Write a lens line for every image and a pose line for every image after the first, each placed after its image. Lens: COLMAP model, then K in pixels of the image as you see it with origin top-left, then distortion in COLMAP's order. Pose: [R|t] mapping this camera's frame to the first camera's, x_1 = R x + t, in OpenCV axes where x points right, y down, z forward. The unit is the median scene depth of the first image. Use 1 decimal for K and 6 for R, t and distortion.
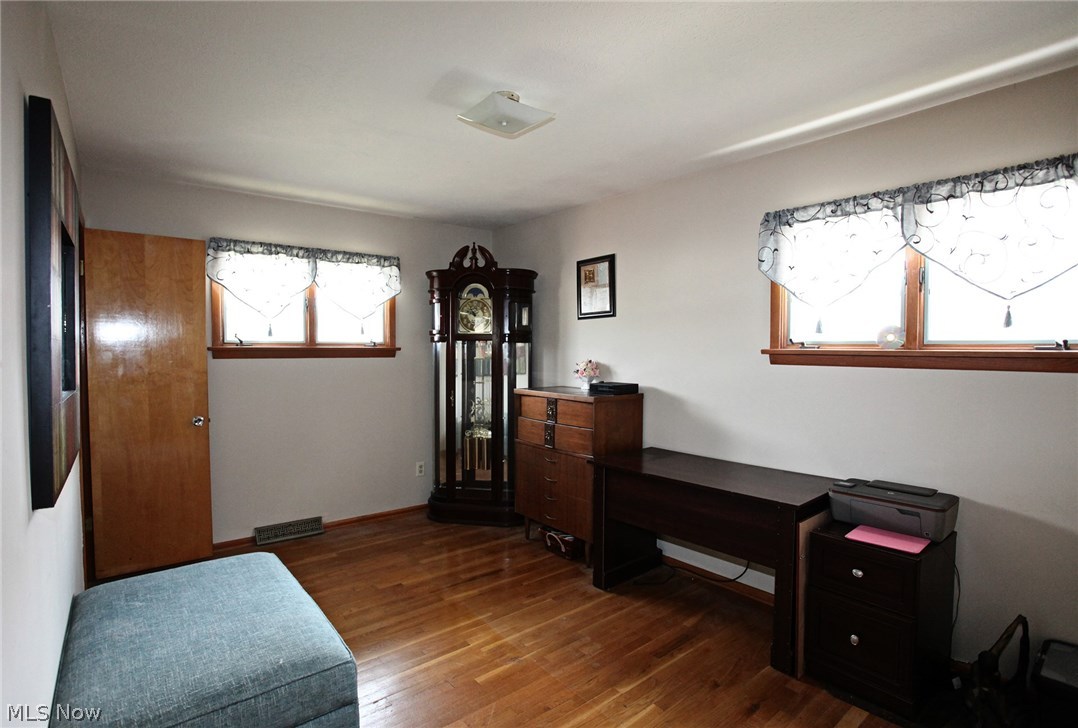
lens RADIAL K [[529.5, 0, 540.9], [0, 529.5, 364.3], [0, 0, 1]] dist [-0.053563, 0.006162]
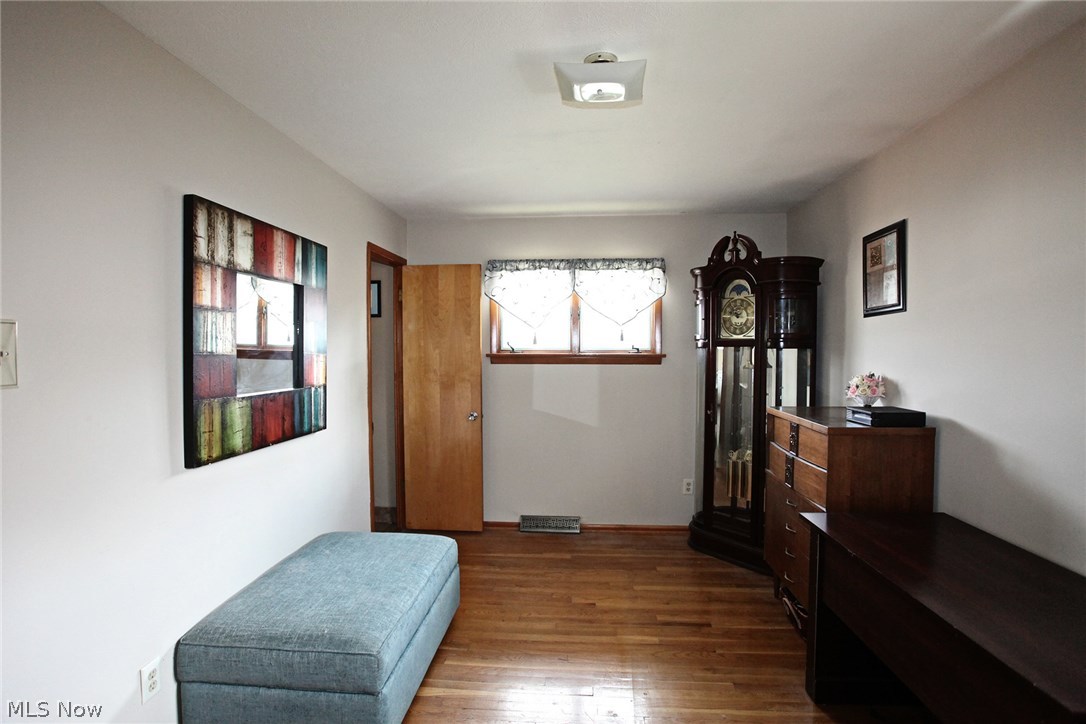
lens RADIAL K [[533.4, 0, 548.5], [0, 533.4, 362.4], [0, 0, 1]] dist [-0.053563, 0.006162]
pose [[0.729482, 0.014348, -0.683850, 0.270210], [-0.020195, 0.999796, -0.000565, -0.014603], [0.683702, 0.014222, 0.729622, 0.198157]]
